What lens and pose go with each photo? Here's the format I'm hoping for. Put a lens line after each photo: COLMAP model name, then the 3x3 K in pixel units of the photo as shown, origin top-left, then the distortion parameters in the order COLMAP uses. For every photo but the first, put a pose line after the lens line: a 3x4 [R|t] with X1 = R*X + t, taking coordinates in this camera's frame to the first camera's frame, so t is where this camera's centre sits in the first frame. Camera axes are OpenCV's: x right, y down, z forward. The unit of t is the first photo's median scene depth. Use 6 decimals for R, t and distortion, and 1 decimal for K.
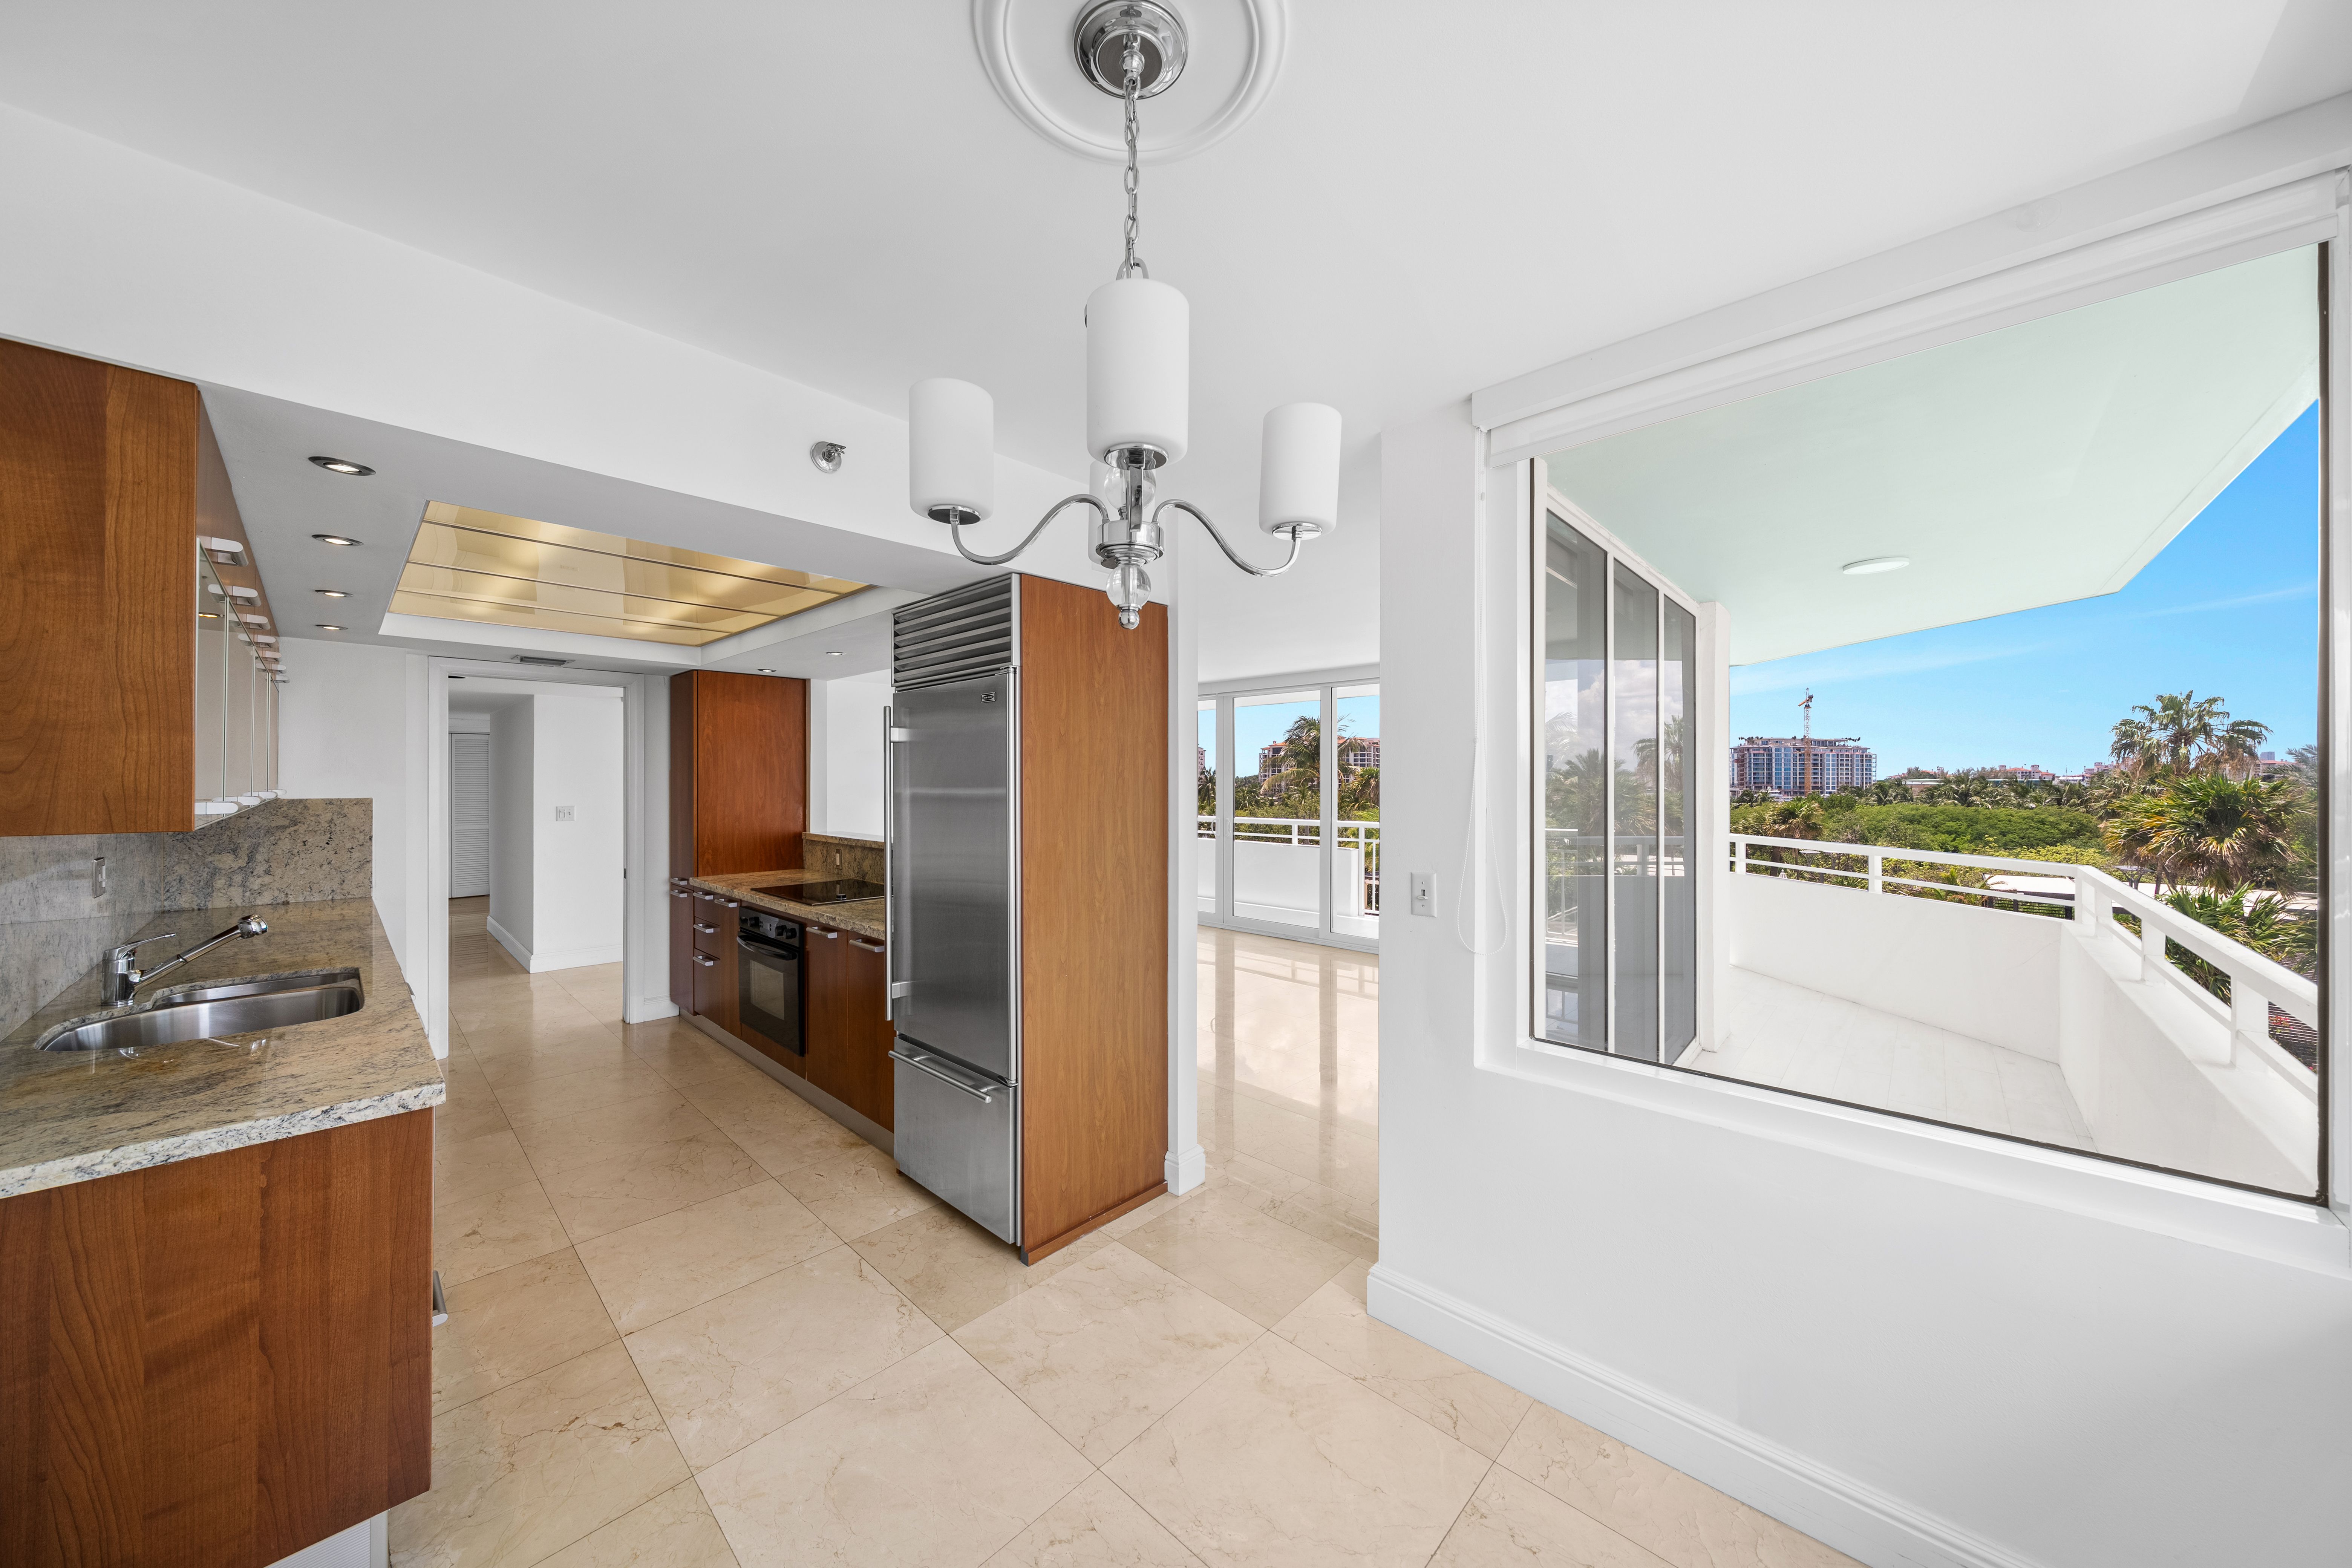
lens RADIAL K [[814.7, 0, 1167.4], [0, 814.7, 788.6], [0, 0, 1]] dist [-0.000657, -0.000182]
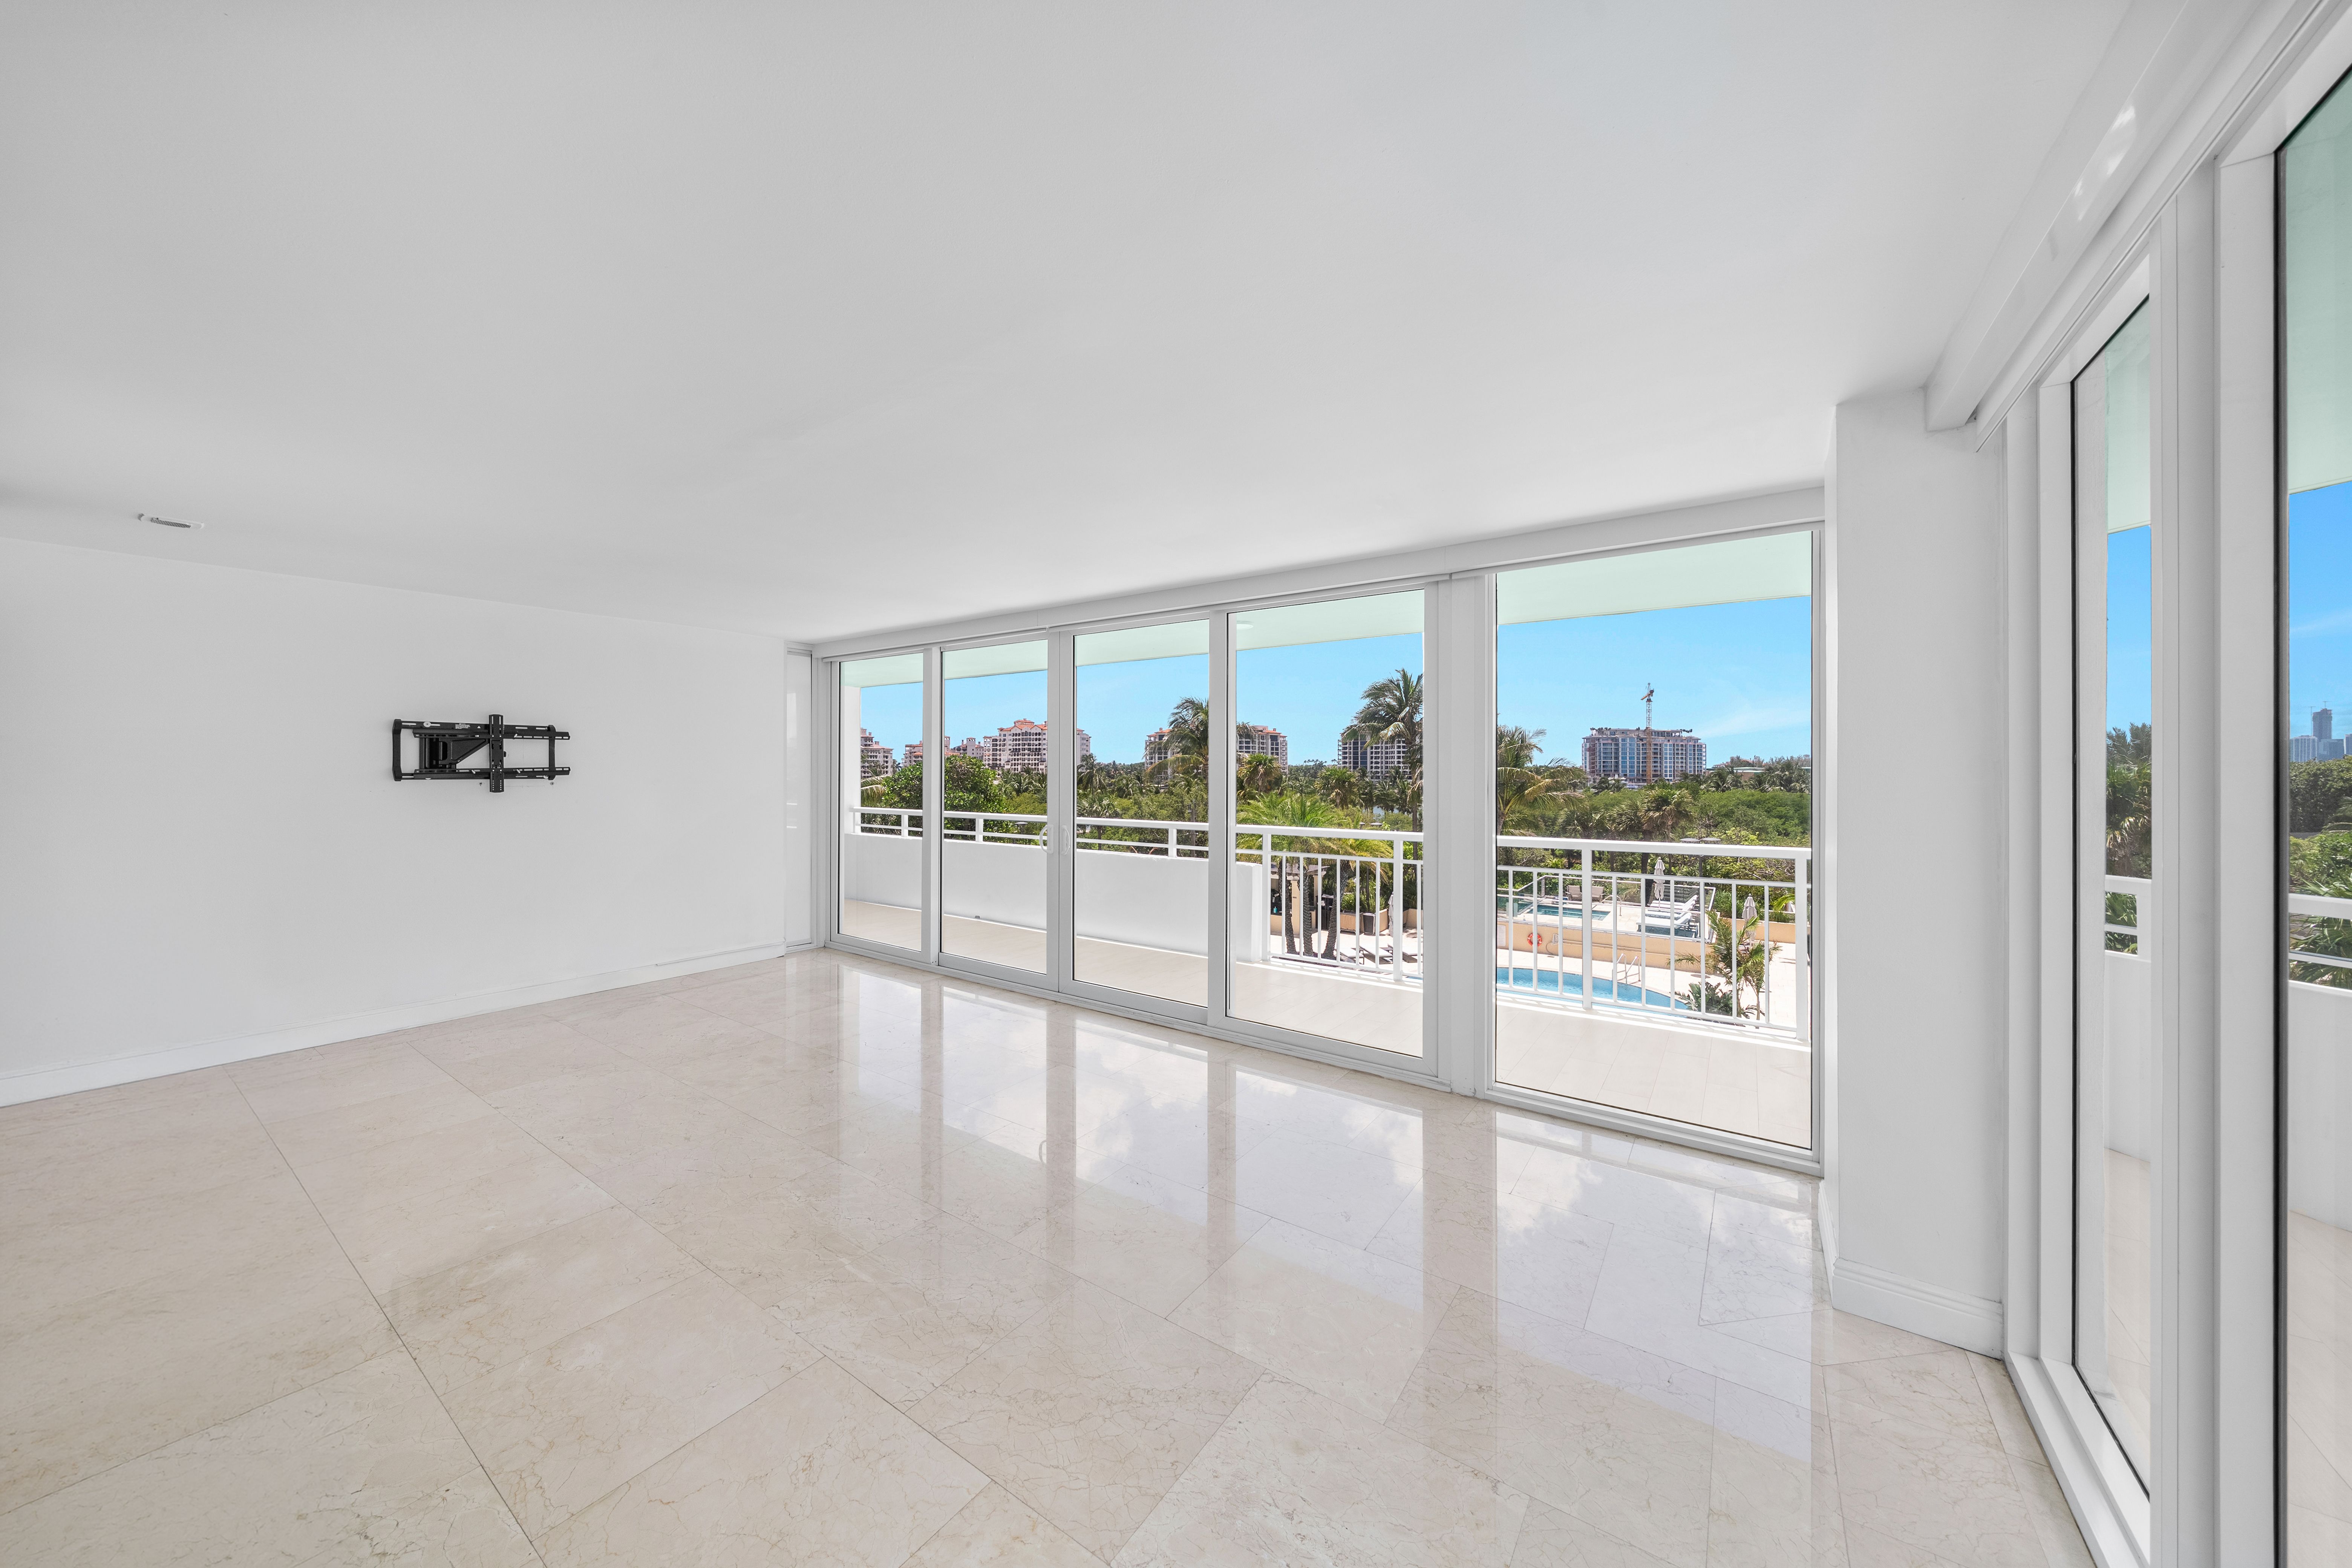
lens RADIAL K [[820.7, 0, 1178.5], [0, 820.7, 771.3], [0, 0, 1]] dist [0.000692, -0.000004]
pose [[0.988745, 0.000915, 0.149608, 0.014439], [-0.000122, 0.999986, -0.005306, -0.000389], [-0.149611, 0.005228, 0.988731, 0.077865]]
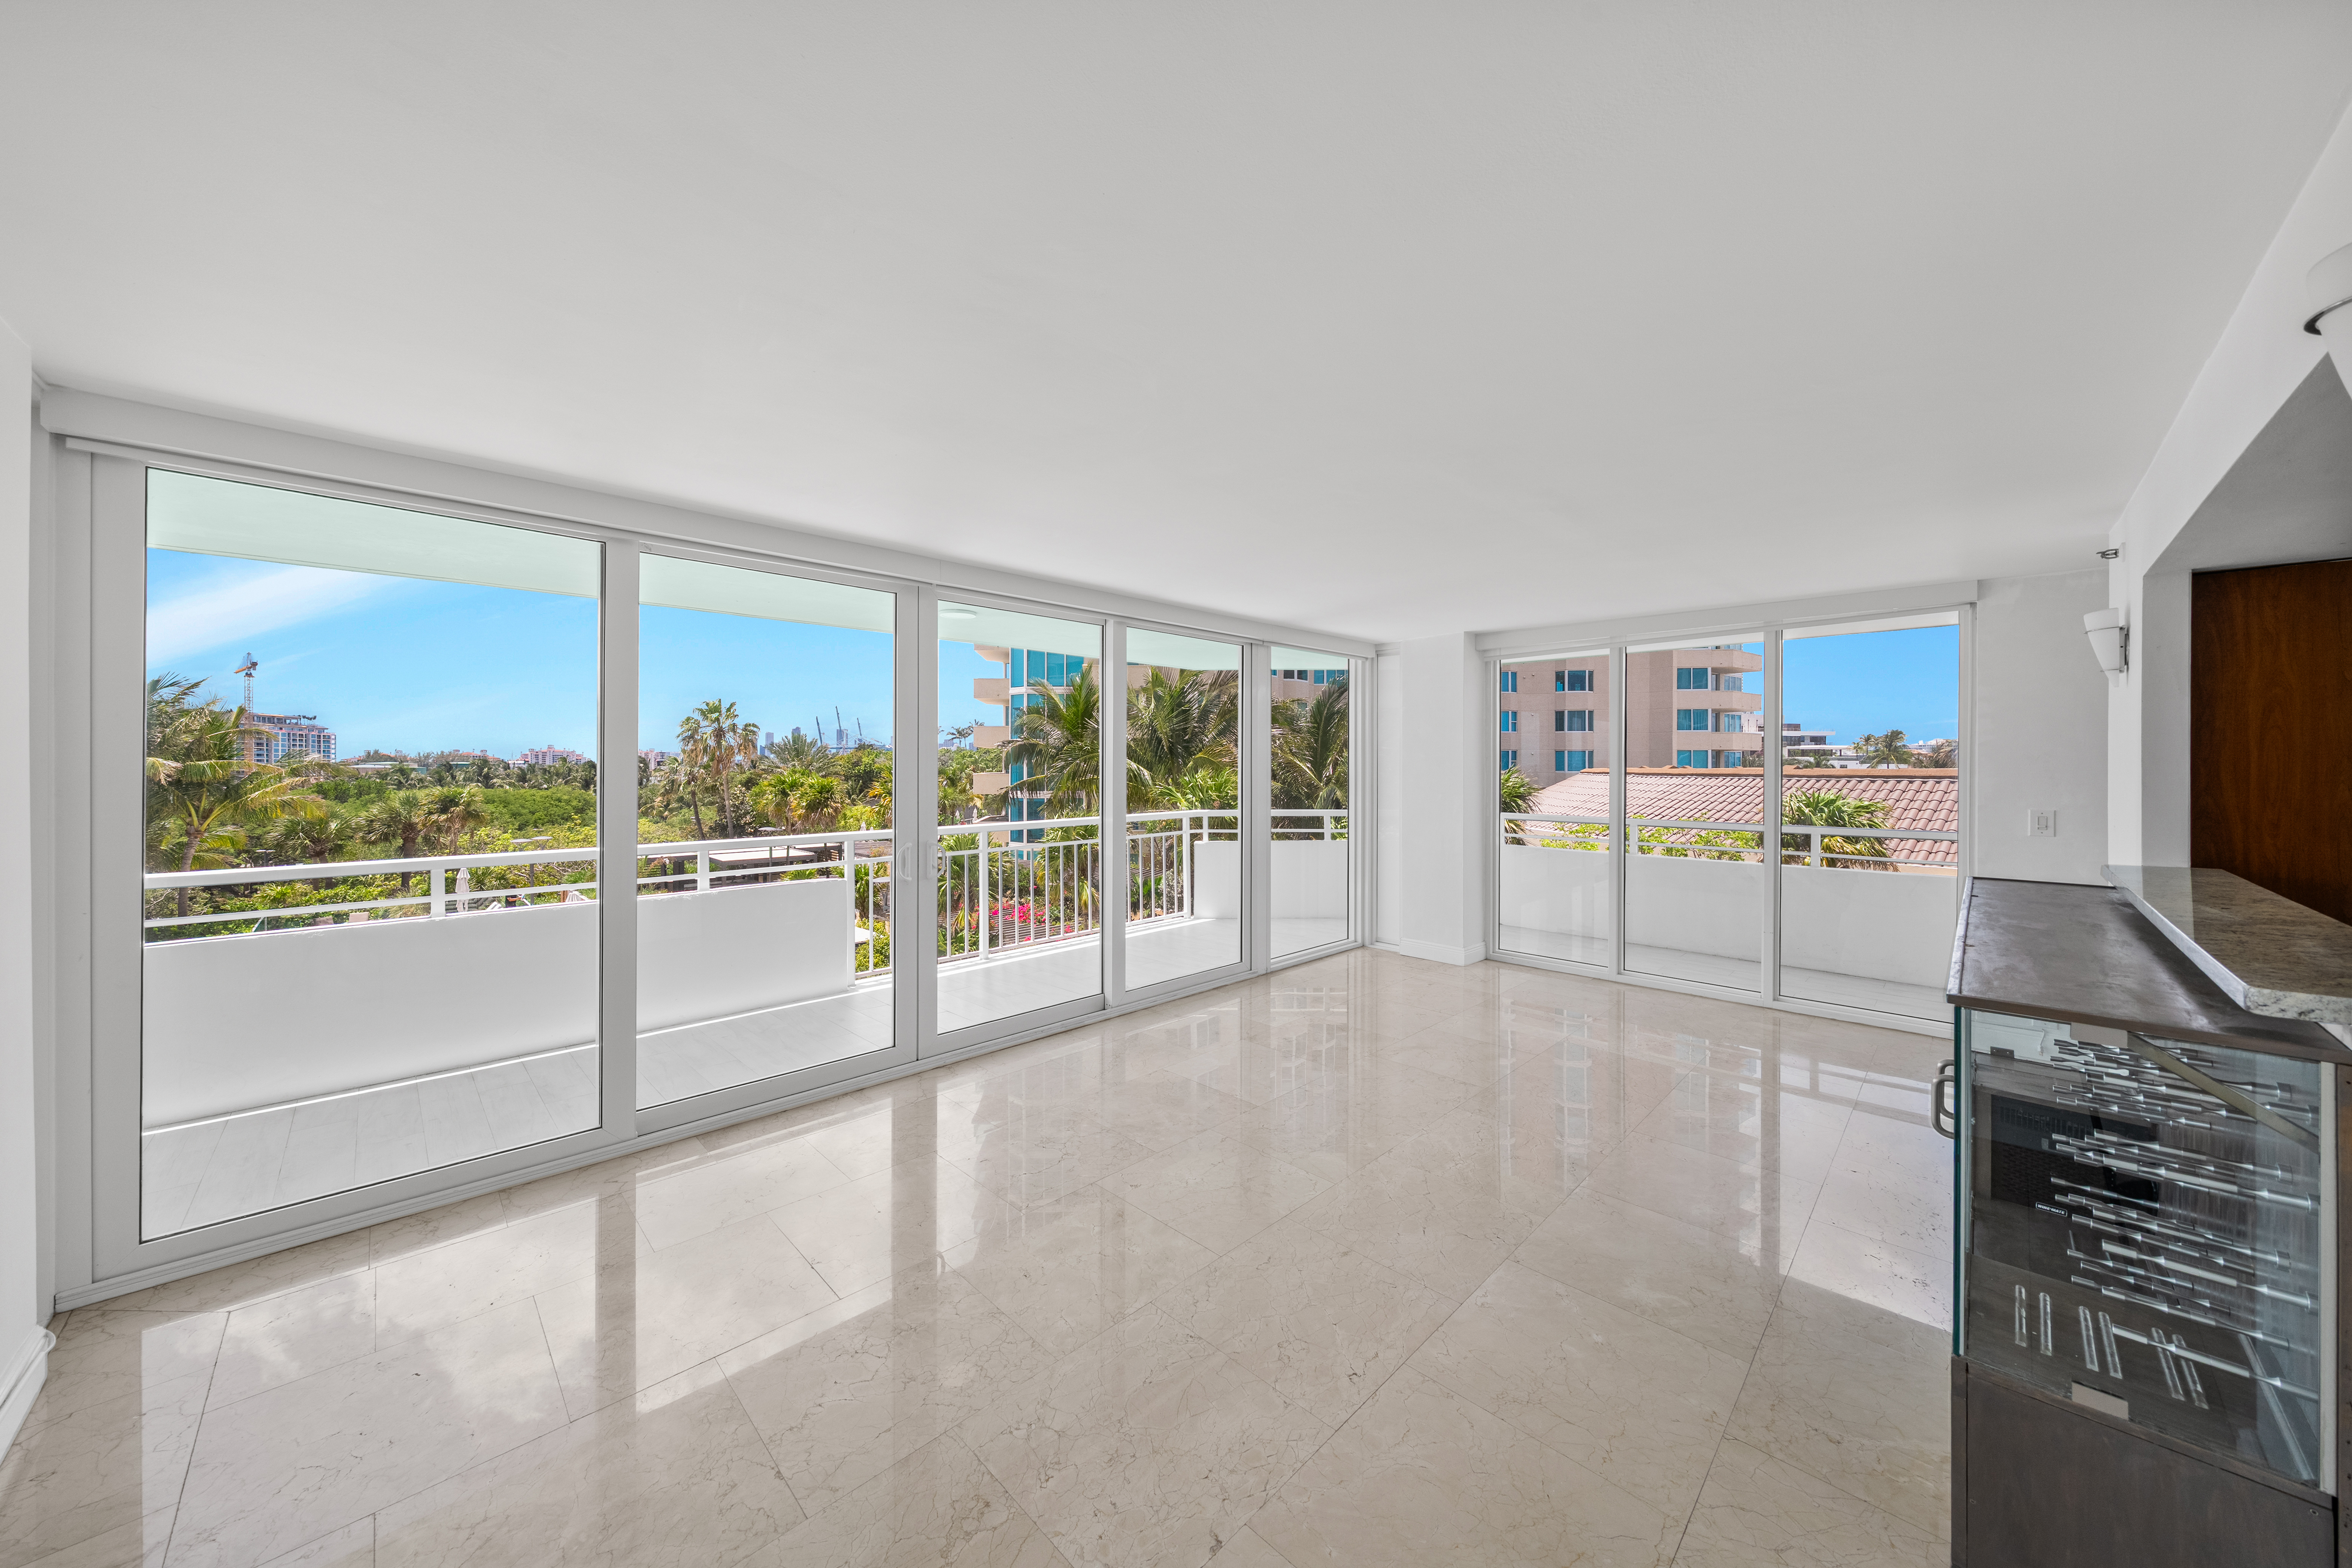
lens RADIAL K [[802.2, 0, 1172.3], [0, 802.2, 773.1], [0, 0, 1]] dist [0.006269, -0.000074]
pose [[0.030035, -0.010117, 0.999498, -0.087559], [0.008420, 0.999916, 0.009869, -0.001810], [-0.999513, 0.008120, 0.030118, 0.181655]]
